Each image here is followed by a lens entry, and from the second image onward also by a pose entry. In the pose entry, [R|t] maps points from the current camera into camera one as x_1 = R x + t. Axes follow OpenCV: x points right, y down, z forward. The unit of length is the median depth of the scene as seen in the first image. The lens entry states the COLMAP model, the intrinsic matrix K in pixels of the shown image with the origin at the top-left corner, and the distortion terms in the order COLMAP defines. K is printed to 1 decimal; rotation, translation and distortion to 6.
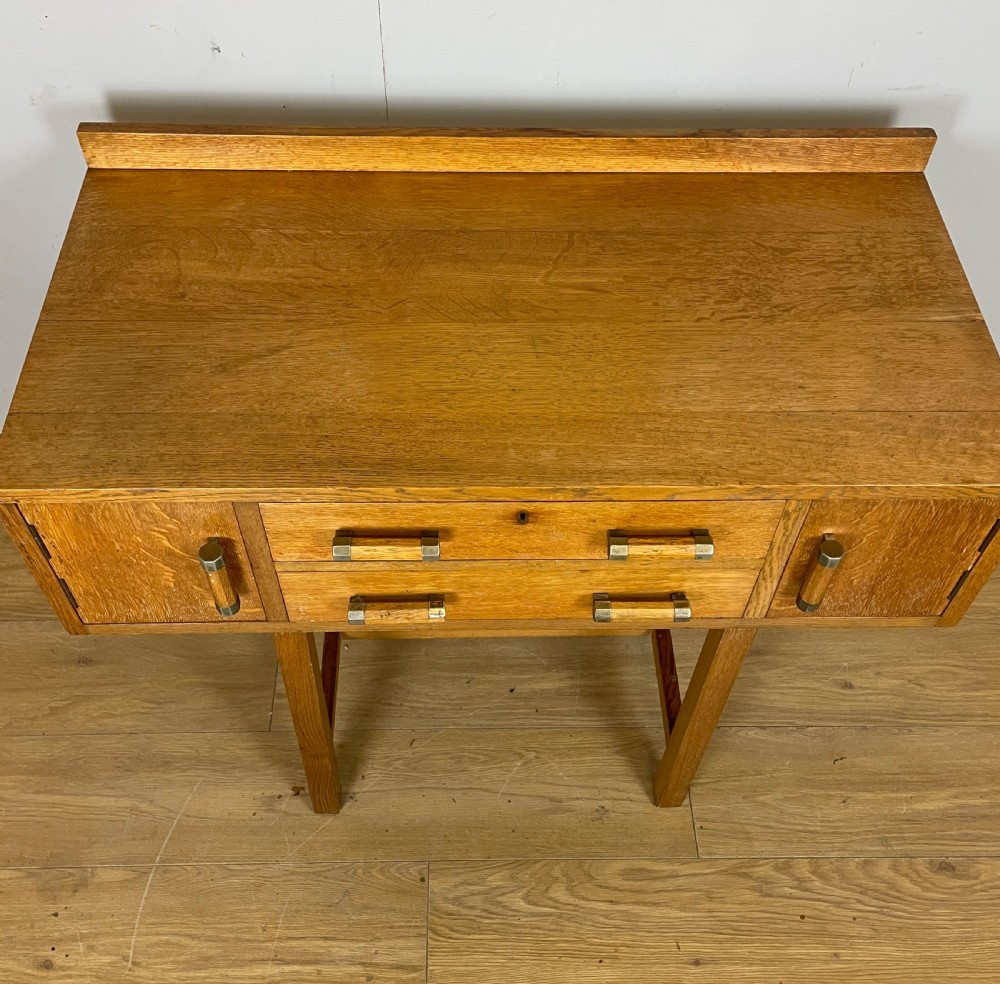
lens RADIAL K [[1093.9, 0, 488.9], [0, 1093.9, 505.6], [0, 0, 1]] dist [0.051051, 0.000000]
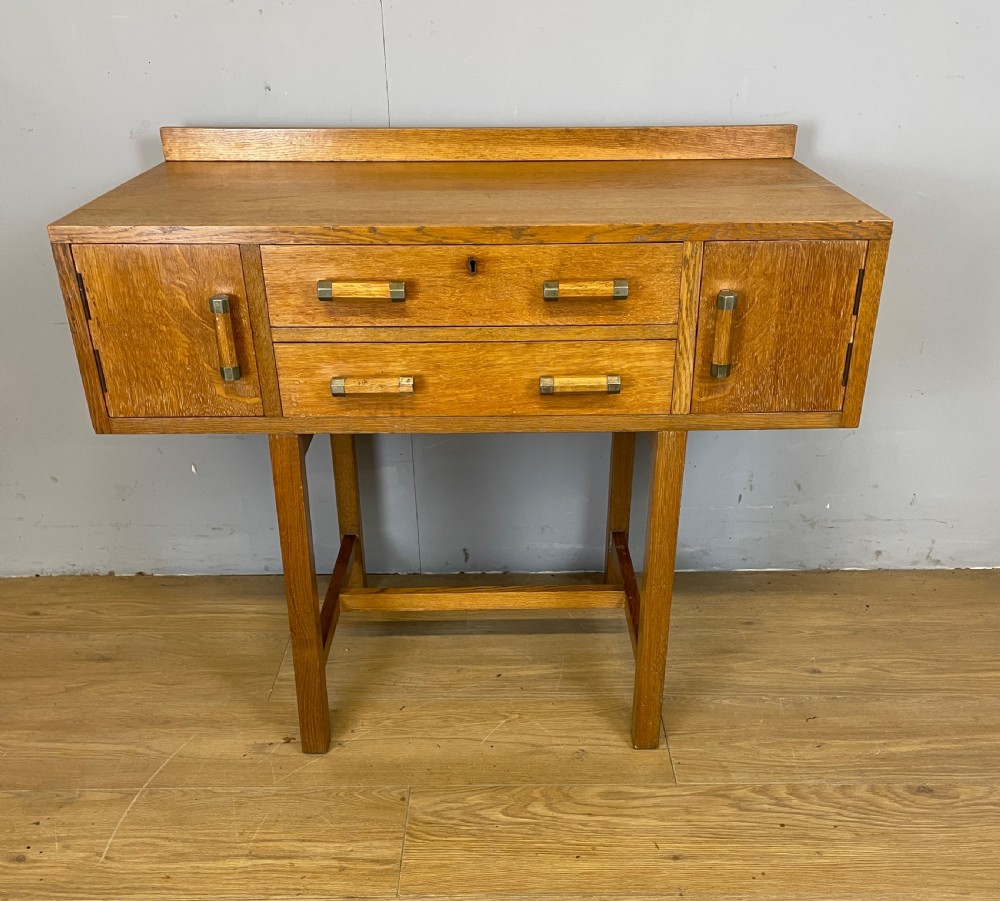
lens RADIAL K [[1021.5, 0, 510.2], [0, 1021.5, 544.7], [0, 0, 1]] dist [0.060698, 0.000000]
pose [[0.999639, -0.014179, -0.022830, 0.063978], [0.003572, 0.912052, -0.410060, 0.520771], [0.026636, 0.409830, 0.911773, 0.046199]]
